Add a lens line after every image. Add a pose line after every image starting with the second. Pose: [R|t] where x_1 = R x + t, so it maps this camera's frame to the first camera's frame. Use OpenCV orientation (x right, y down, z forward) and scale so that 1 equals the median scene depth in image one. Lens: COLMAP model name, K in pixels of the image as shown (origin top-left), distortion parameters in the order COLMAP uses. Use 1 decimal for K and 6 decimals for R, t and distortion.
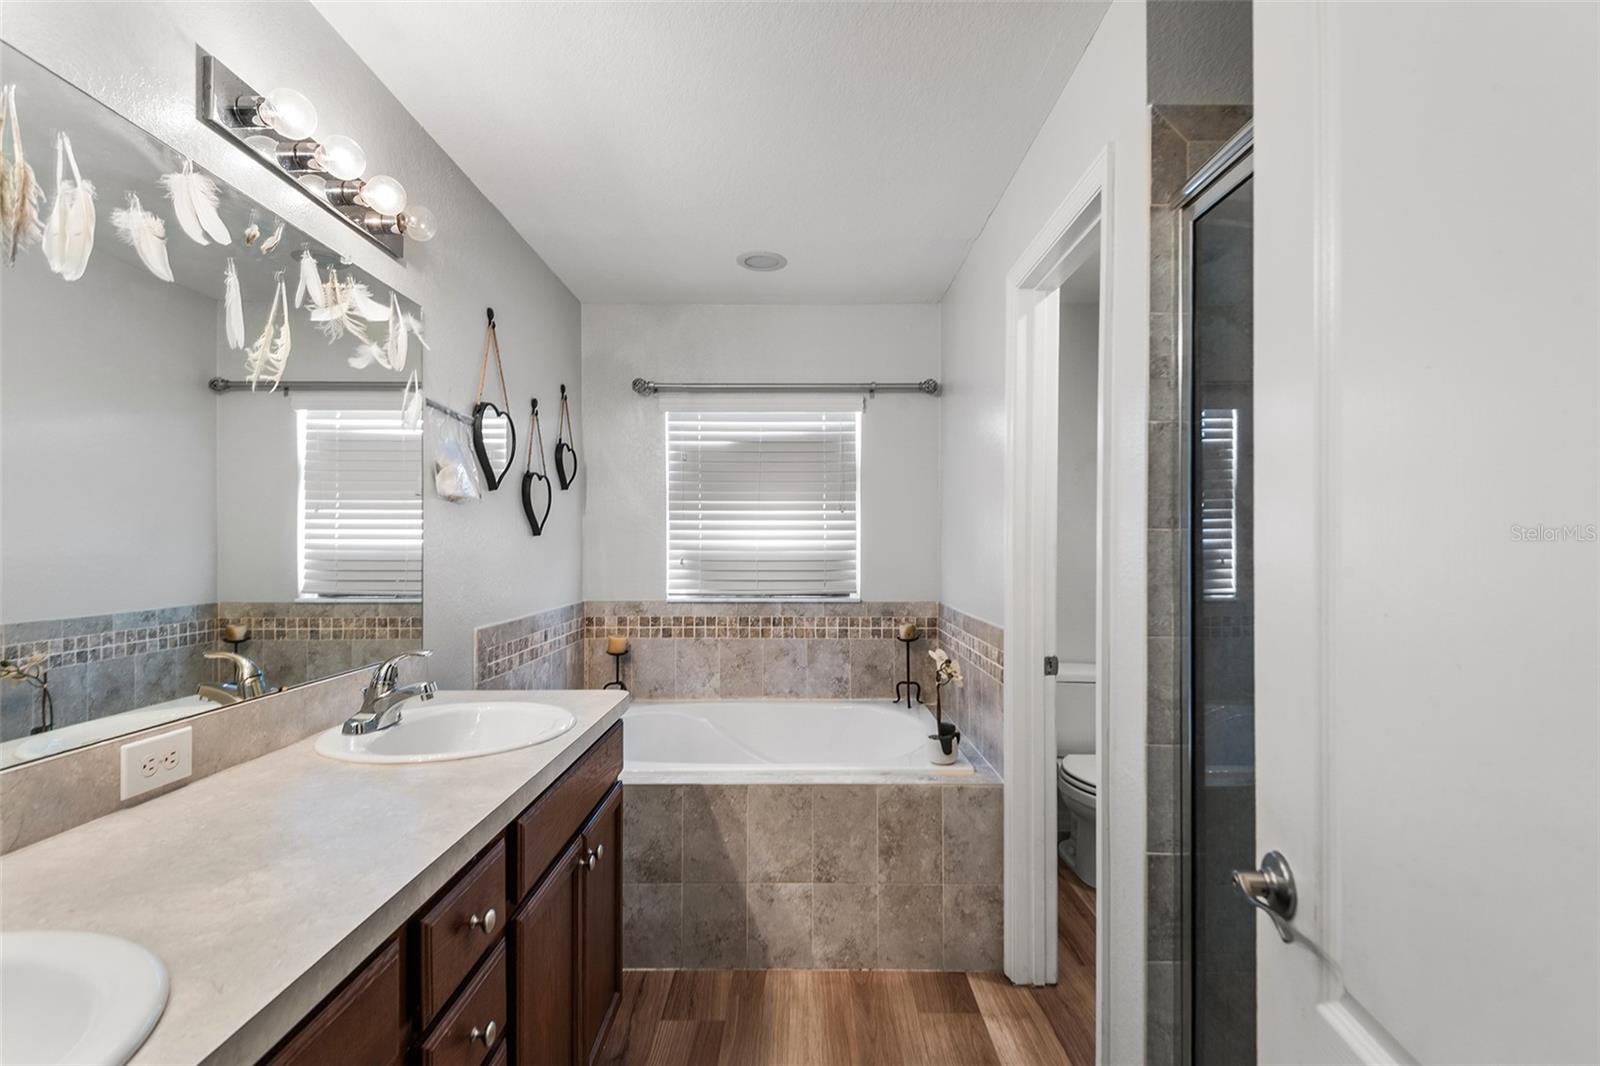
lens RADIAL K [[734.6, 0, 802.0], [0, 734.6, 535.4], [0, 0, 1]] dist [0.030350, -0.020639]
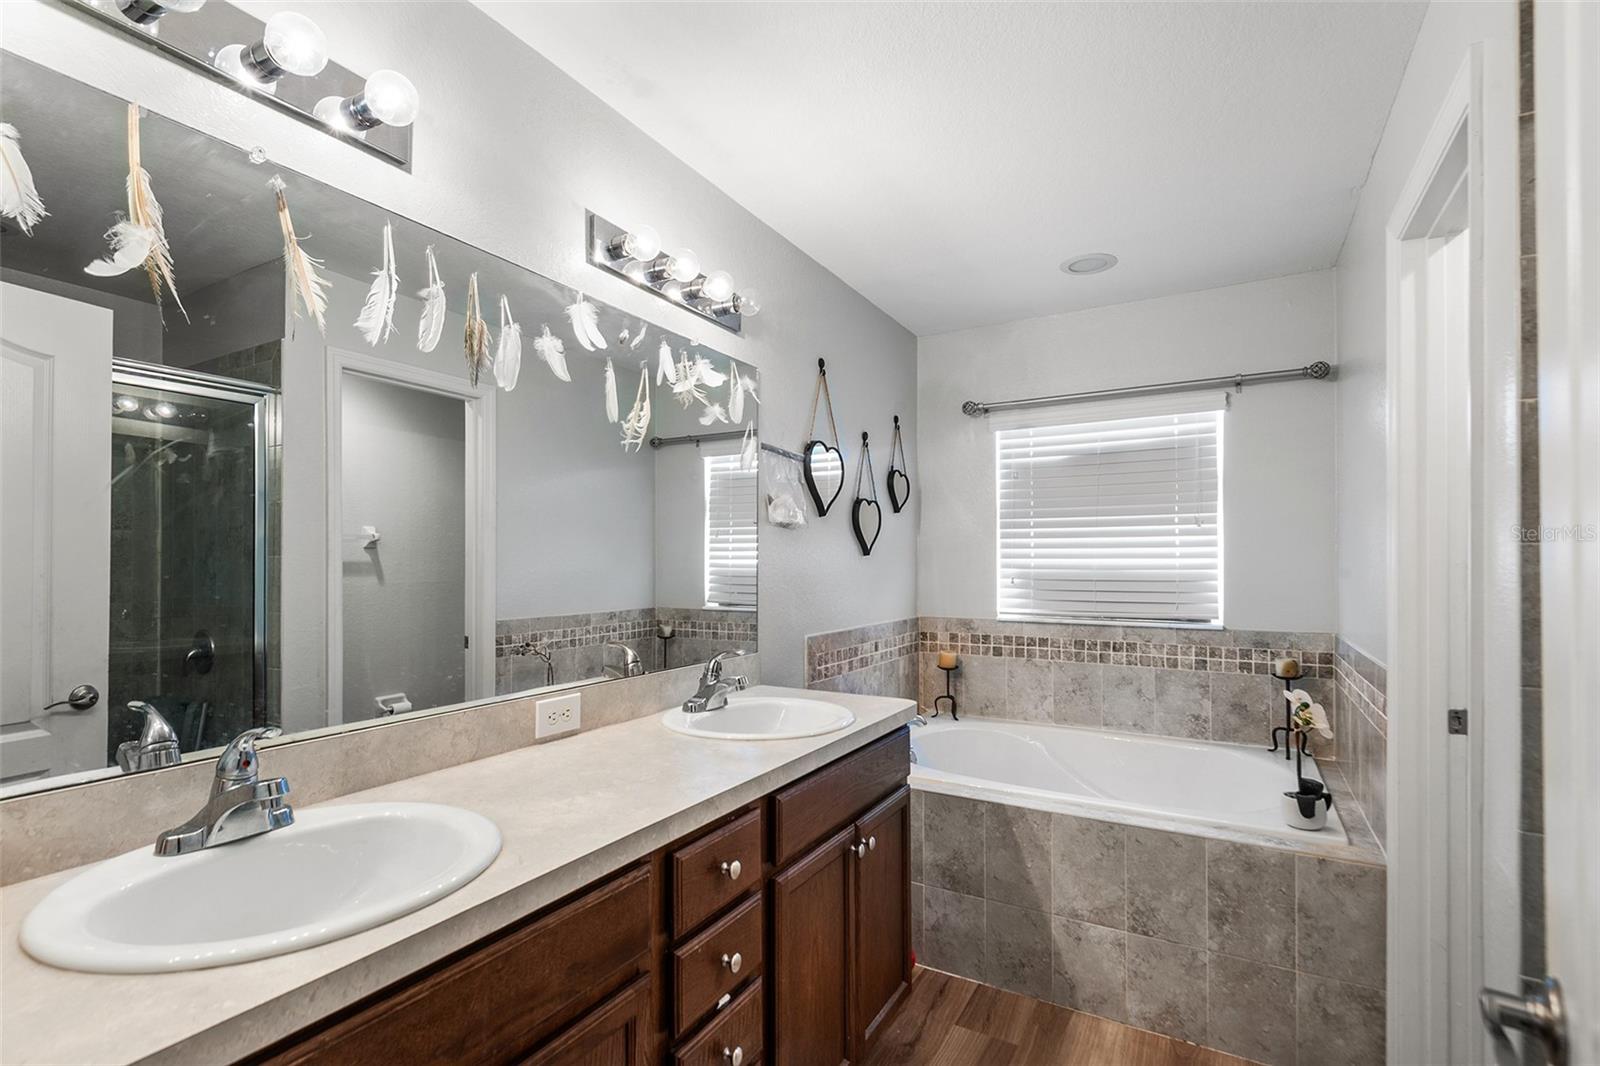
lens RADIAL K [[734.6, 0, 801.2], [0, 734.6, 545.1], [0, 0, 1]] dist [0.030350, -0.020639]
pose [[0.868920, -0.013093, -0.494779, 0.126427], [0.007529, 0.999884, -0.013237, -0.001752], [0.494895, 0.007777, 0.868918, -0.008007]]
